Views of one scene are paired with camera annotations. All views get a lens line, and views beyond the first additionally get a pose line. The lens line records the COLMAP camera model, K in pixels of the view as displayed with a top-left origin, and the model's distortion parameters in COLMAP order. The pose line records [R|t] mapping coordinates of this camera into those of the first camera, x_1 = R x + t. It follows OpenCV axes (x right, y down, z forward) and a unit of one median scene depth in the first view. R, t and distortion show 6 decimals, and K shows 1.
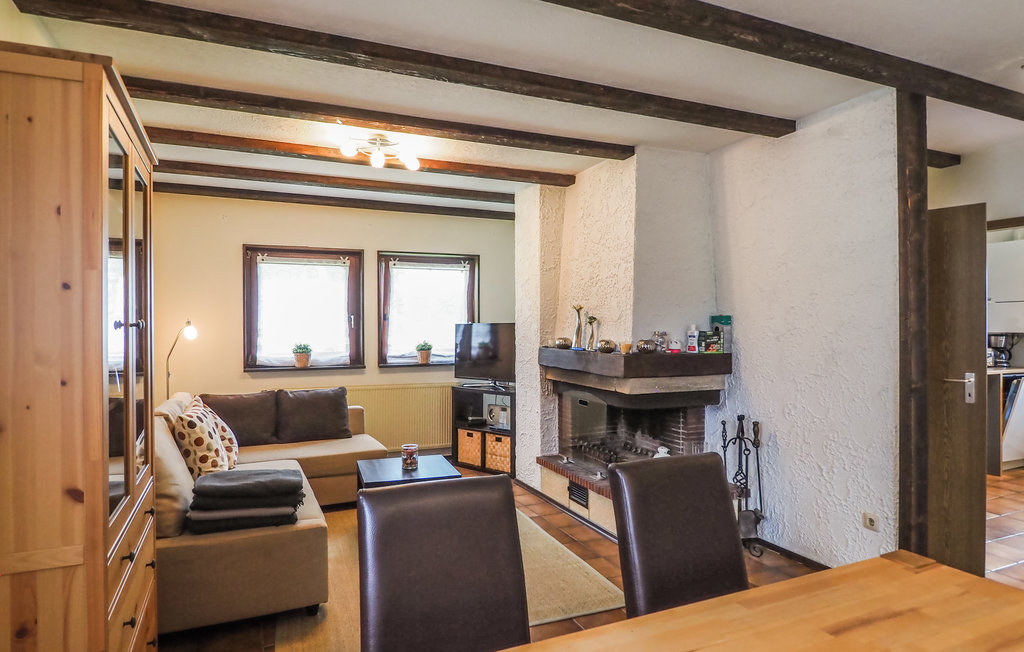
lens RADIAL K [[609.5, 0, 512.0], [0, 609.5, 326.0], [0, 0, 1]] dist [-0.006064, -0.002624]
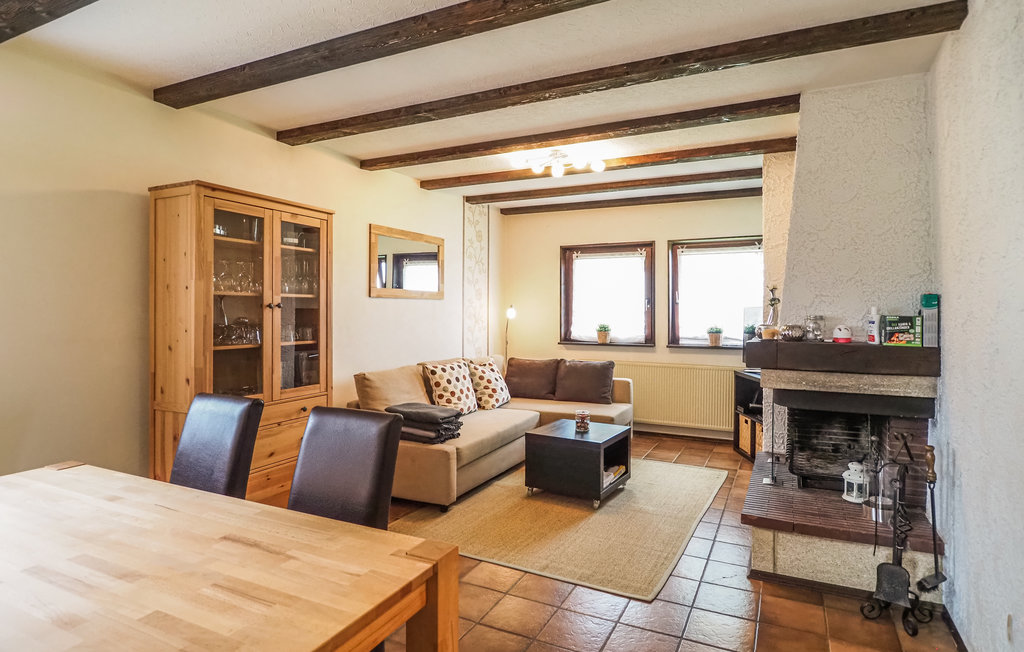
lens RADIAL K [[560.3, 0, 511.8], [0, 560.3, 309.3], [0, 0, 1]] dist [-0.007859, -0.000830]
pose [[0.634165, 0.002172, -0.773195, 0.541246], [-0.004975, 0.999987, -0.001271, 0.004033], [0.773182, 0.004653, 0.634168, 0.209181]]
